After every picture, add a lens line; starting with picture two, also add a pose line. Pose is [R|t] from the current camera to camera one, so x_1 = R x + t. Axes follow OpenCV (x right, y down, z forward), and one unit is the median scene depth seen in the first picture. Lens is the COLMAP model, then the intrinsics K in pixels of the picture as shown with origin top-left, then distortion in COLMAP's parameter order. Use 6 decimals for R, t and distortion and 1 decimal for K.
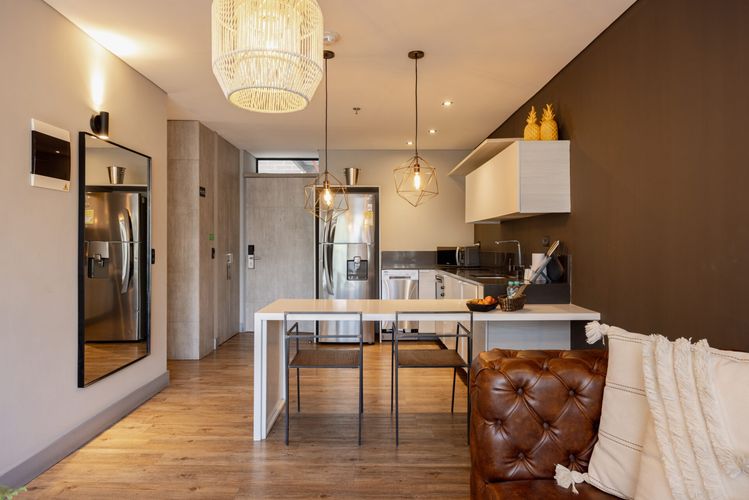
lens RADIAL K [[449.3, 0, 374.5], [0, 449.3, 250.0], [0, 0, 1]] dist [0.000310, -0.000039]
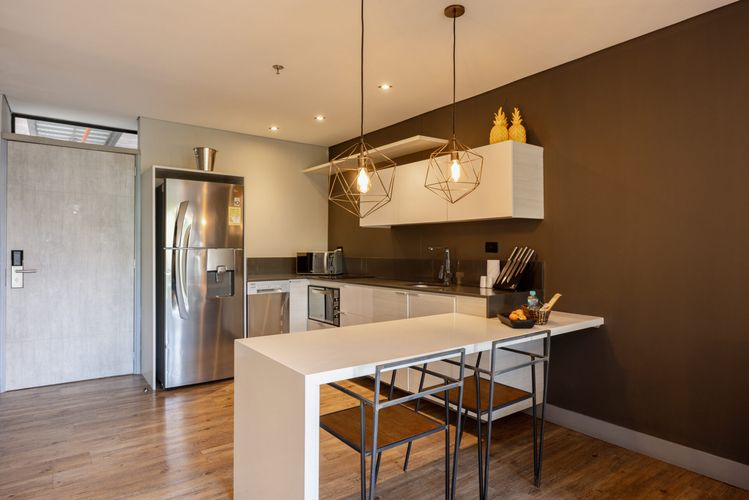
lens RADIAL K [[433.0, 0, 374.5], [0, 433.0, 250.0], [0, 0, 1]] dist [-0.001108, -0.000266]
pose [[0.810301, 0.001856, 0.586011, -0.328796], [0.003854, 0.999956, -0.008495, -0.006092], [-0.586002, 0.009142, 0.810258, 0.330891]]
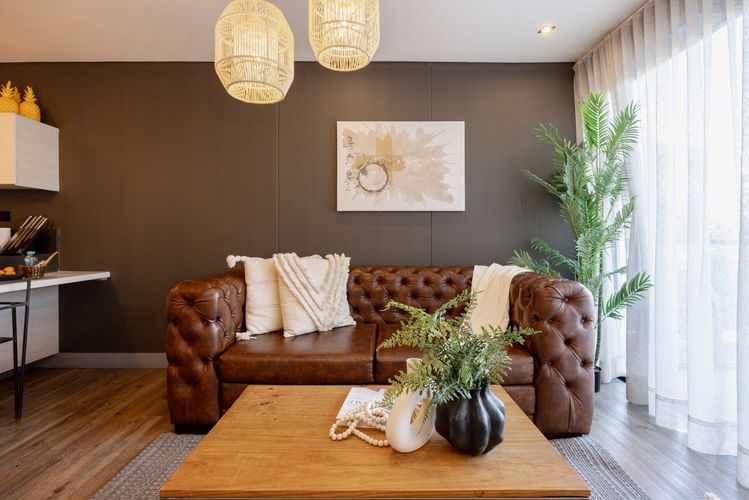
lens RADIAL K [[359.2, 0, 374.6], [0, 359.2, 237.9], [0, 0, 1]] dist [-0.011953, 0.000118]
pose [[0.006493, 0.008907, 0.999939, -0.348023], [0.010799, 0.999901, -0.008977, 0.038201], [-0.999921, 0.010857, 0.006396, 0.145524]]
